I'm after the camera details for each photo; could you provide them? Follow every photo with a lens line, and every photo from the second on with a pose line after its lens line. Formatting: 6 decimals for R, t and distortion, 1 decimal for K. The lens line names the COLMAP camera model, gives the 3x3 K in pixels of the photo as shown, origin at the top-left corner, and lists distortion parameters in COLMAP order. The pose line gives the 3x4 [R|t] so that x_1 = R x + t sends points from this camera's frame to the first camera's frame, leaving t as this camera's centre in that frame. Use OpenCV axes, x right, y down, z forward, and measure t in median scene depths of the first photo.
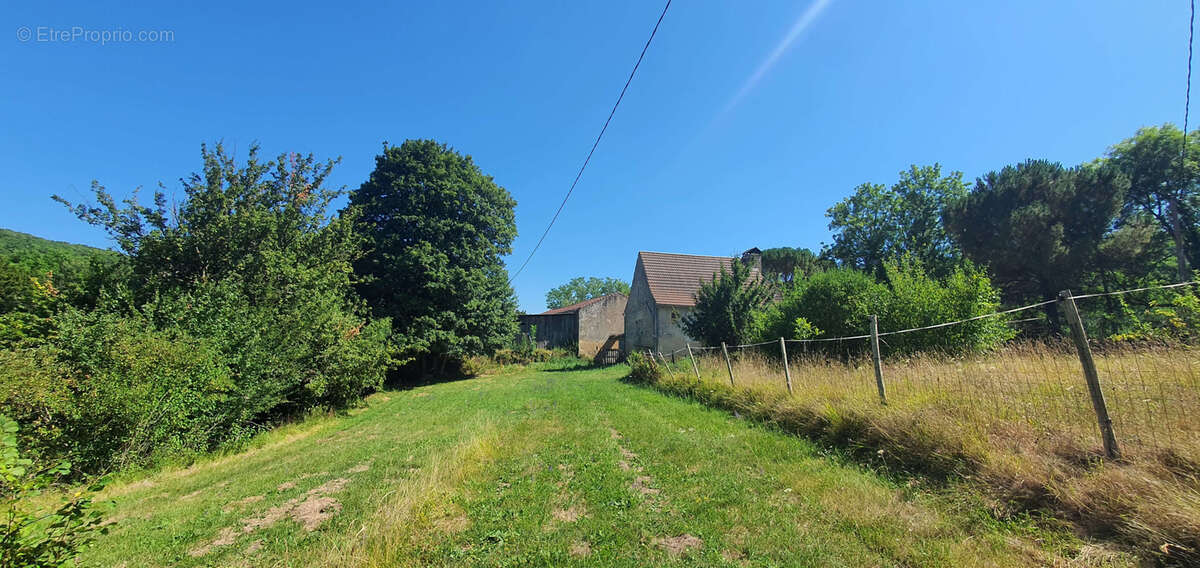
lens RADIAL K [[479.4, 0, 601.2], [0, 479.4, 276.6], [0, 0, 1]] dist [-0.000702, -0.000584]
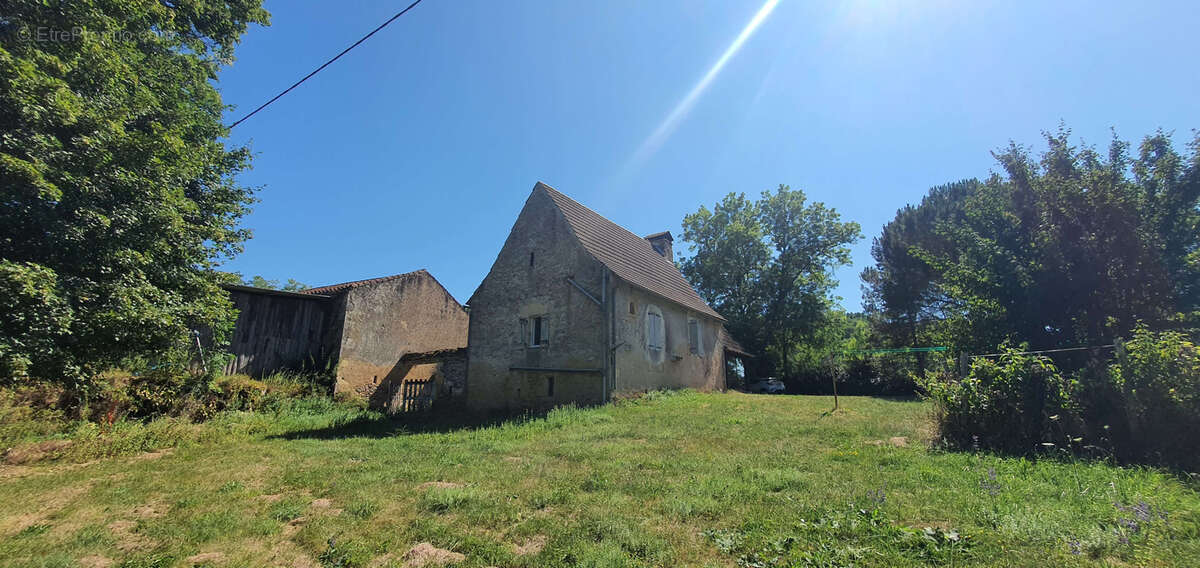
lens RADIAL K [[479.4, 0, 601.2], [0, 479.4, 276.6], [0, 0, 1]] dist [-0.000702, -0.000584]
pose [[0.759947, 0.161067, 0.629713, -0.153620], [-0.095282, 0.985951, -0.137196, 0.097743], [-0.642963, 0.044262, 0.764617, 0.523321]]
